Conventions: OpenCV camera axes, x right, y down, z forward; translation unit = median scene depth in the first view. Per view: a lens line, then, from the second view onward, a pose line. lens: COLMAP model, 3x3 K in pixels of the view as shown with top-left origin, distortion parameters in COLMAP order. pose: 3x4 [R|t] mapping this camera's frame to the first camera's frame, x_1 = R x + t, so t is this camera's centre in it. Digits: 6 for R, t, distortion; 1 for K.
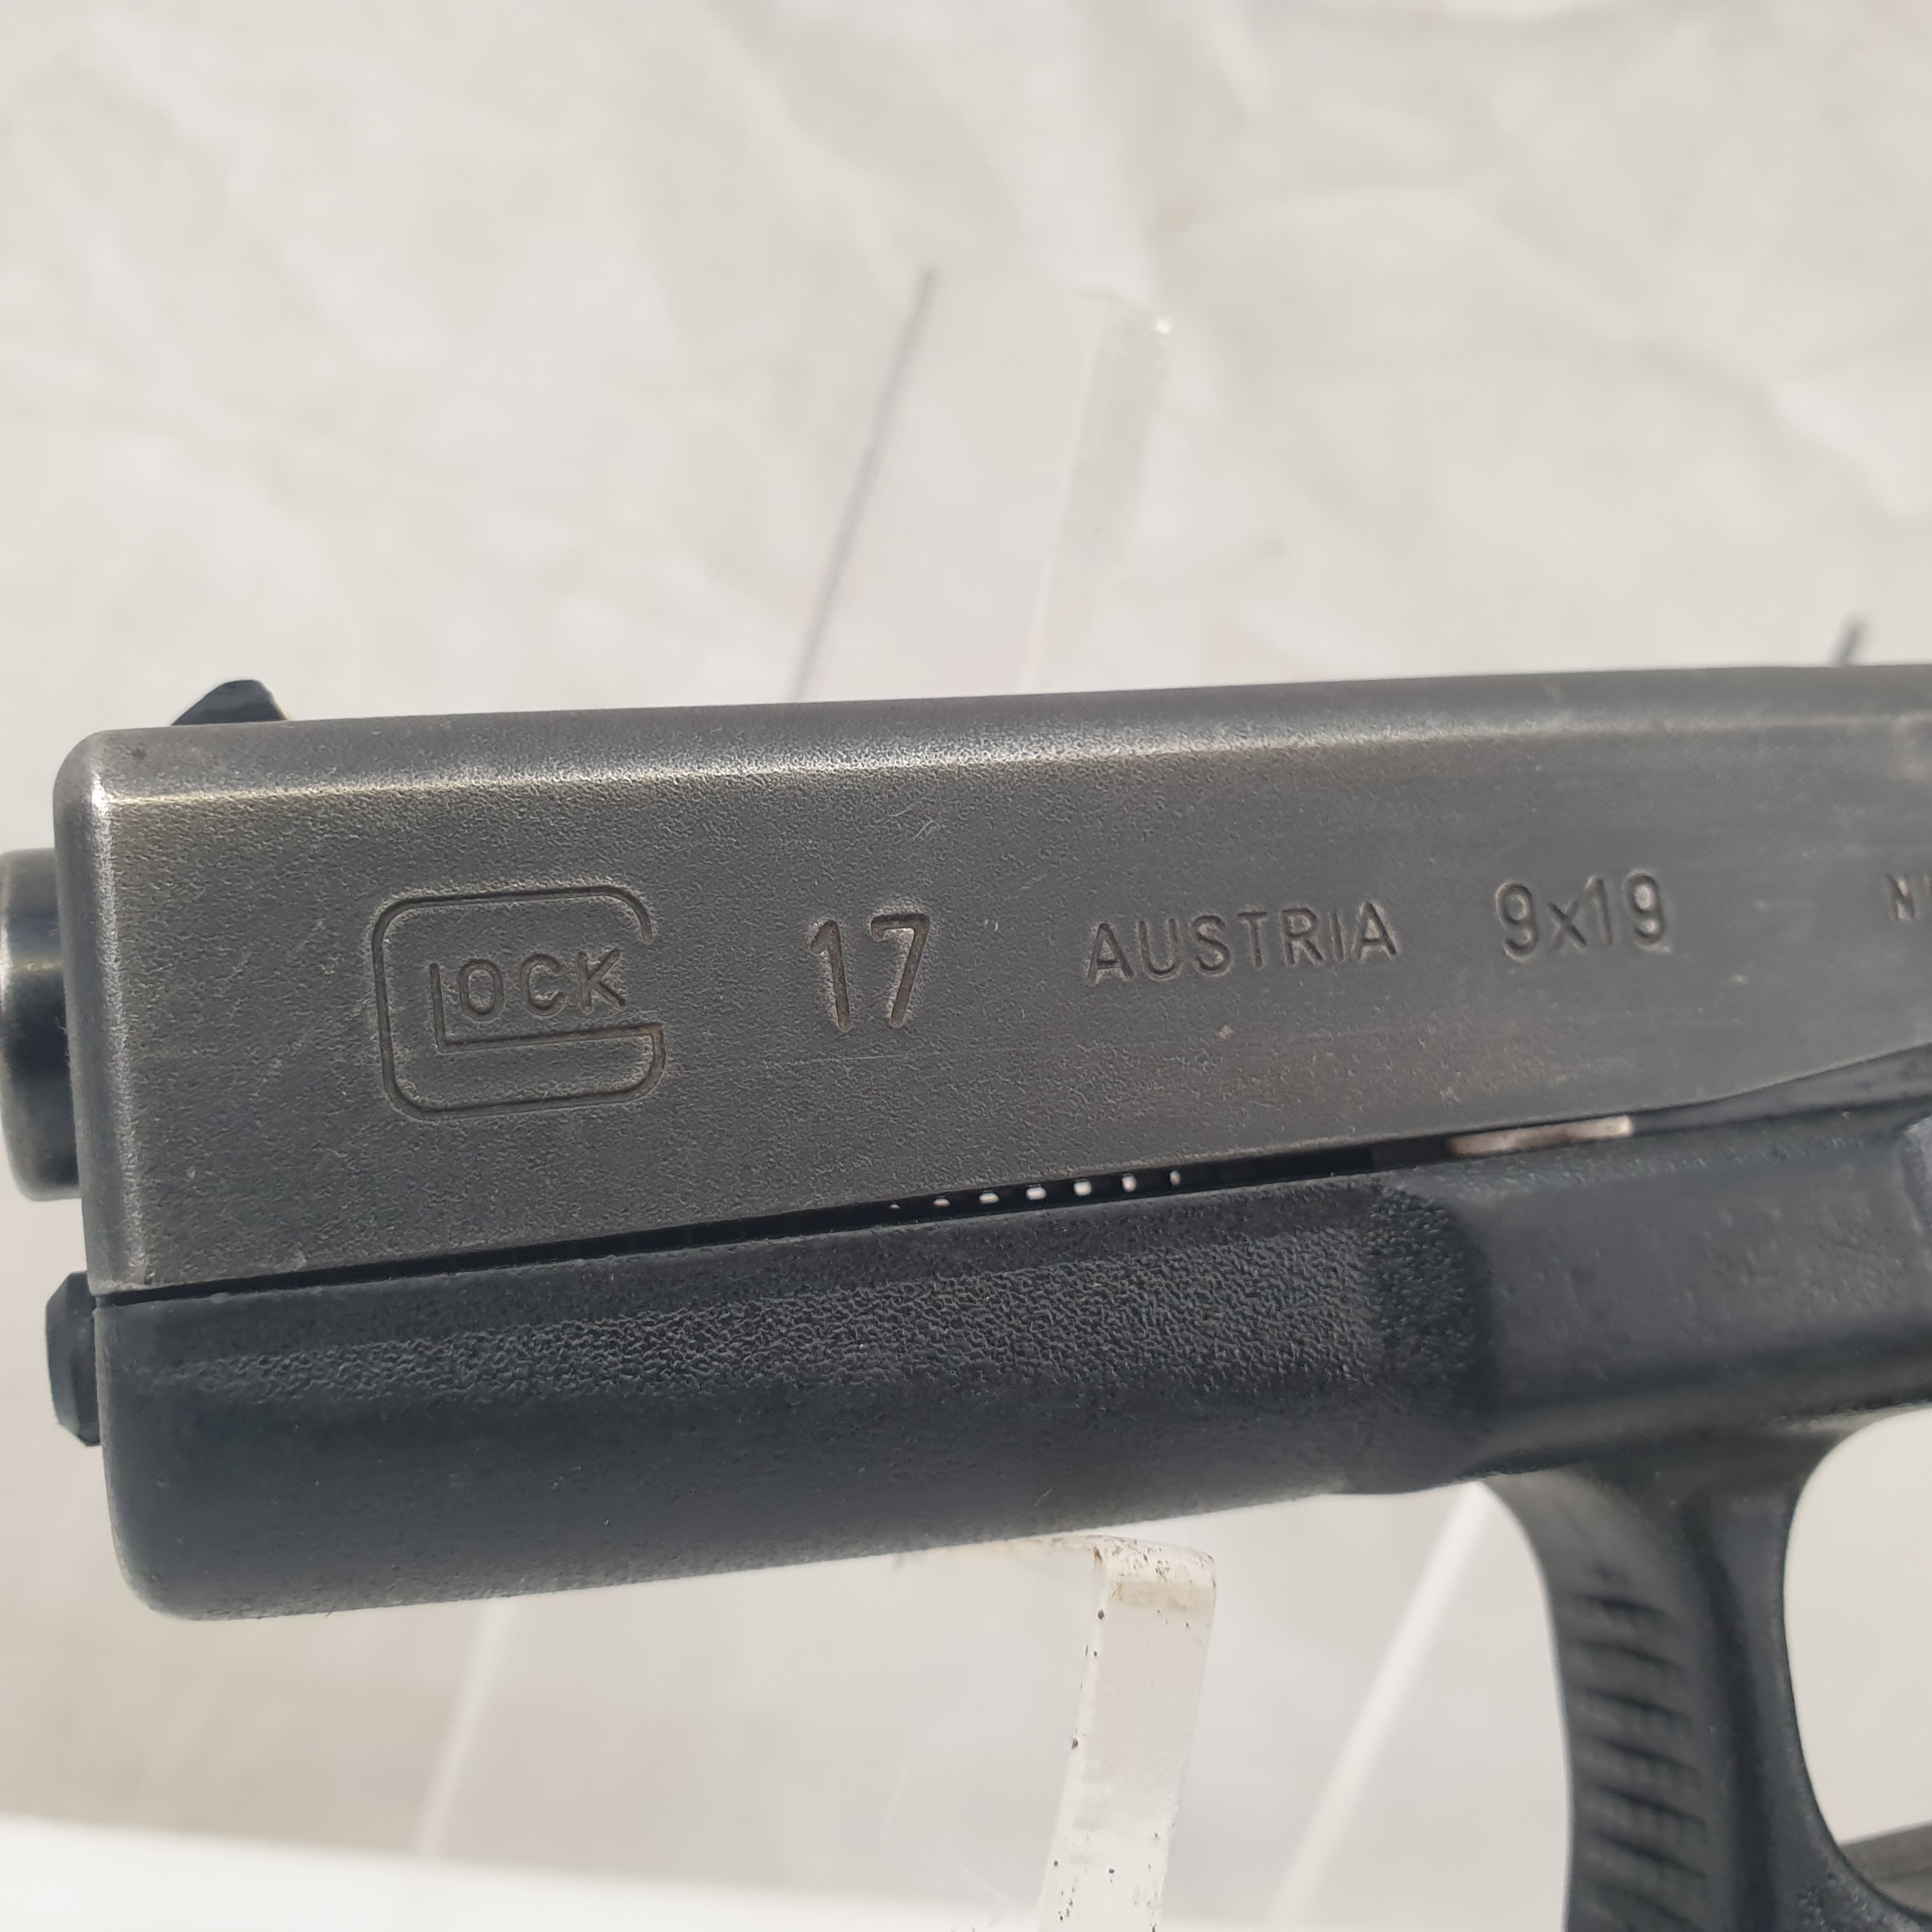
lens RADIAL K [[2194.7, 0, 966.0], [0, 2194.7, 966.0], [0, 0, 1]] dist [0.204990, -1.046988]
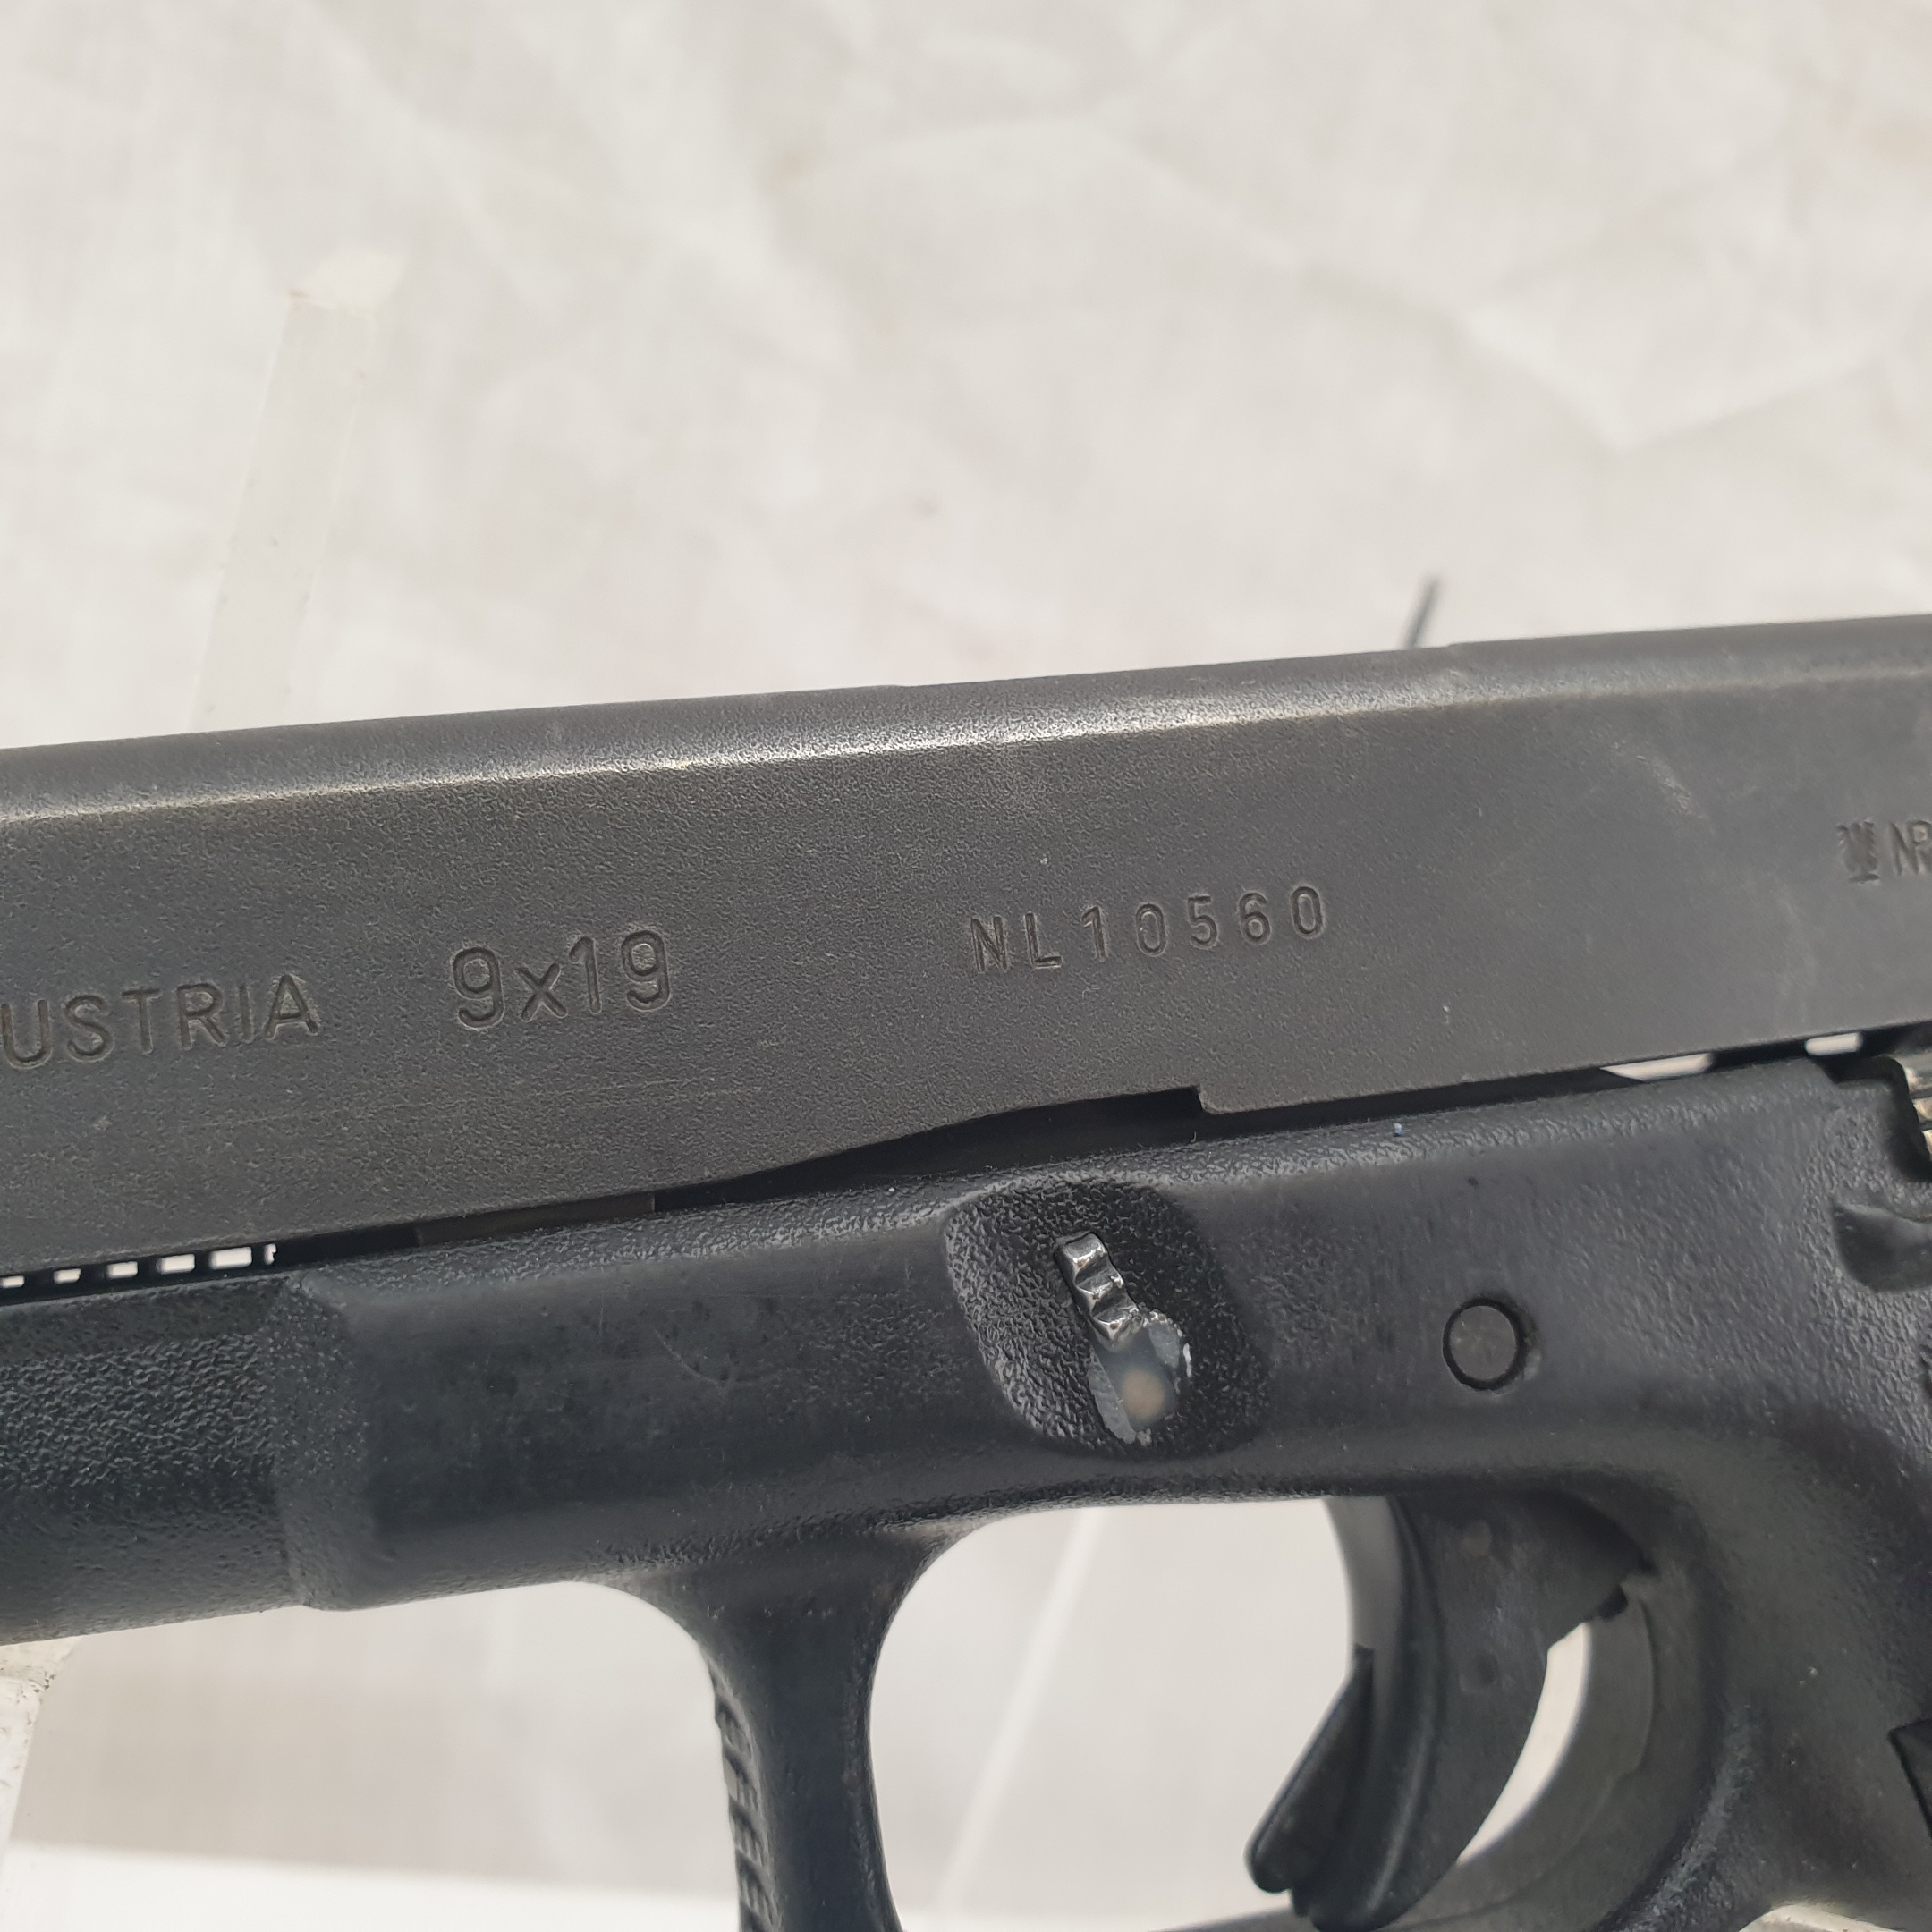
lens RADIAL K [[2272.5, 0, 973.7], [0, 2272.5, 900.1], [0, 0, 1]] dist [0.217333, -1.142993]
pose [[0.998276, -0.023655, -0.053717, 0.520005], [0.023579, 0.999720, -0.002056, -0.050839], [0.053751, 0.000785, 0.998554, 0.070603]]
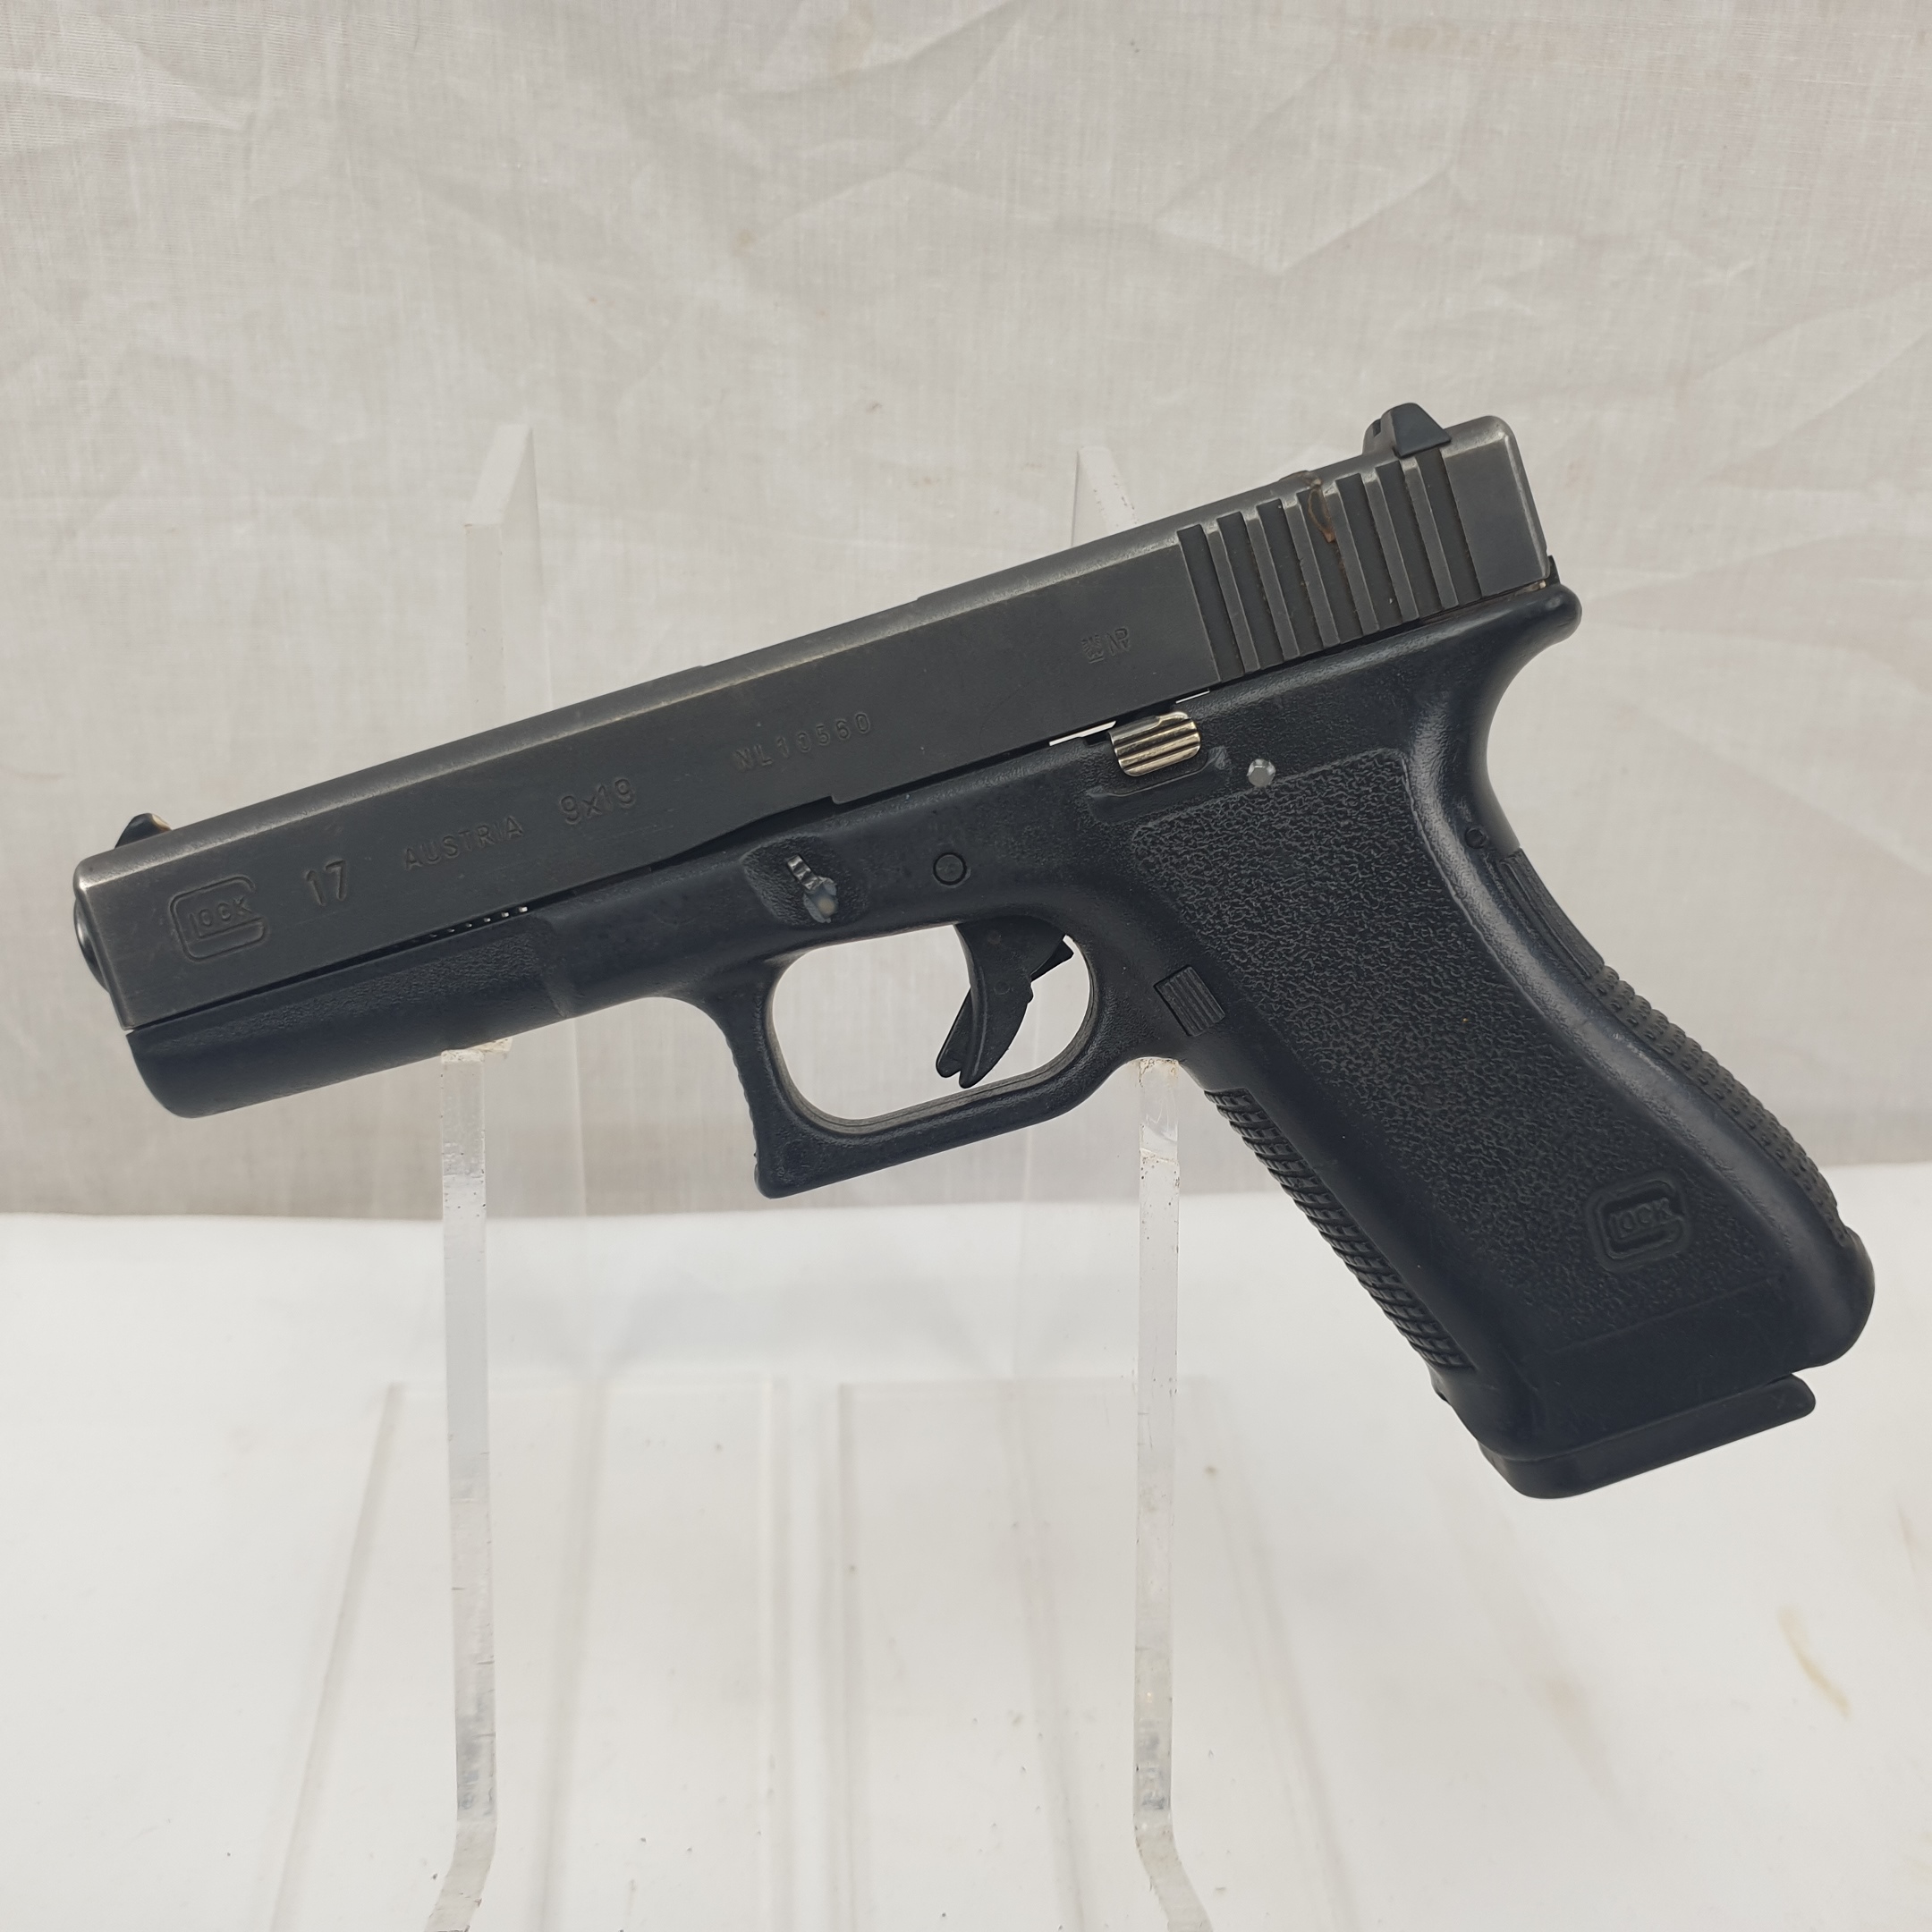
lens RADIAL K [[2194.7, 0, 966.0], [0, 2194.7, 966.0], [0, 0, 1]] dist [0.204990, -1.046988]
pose [[0.945849, -0.153880, -0.285817, 1.498960], [0.219341, 0.952048, 0.213292, -0.318536], [0.239290, -0.264433, 0.934246, -1.511403]]
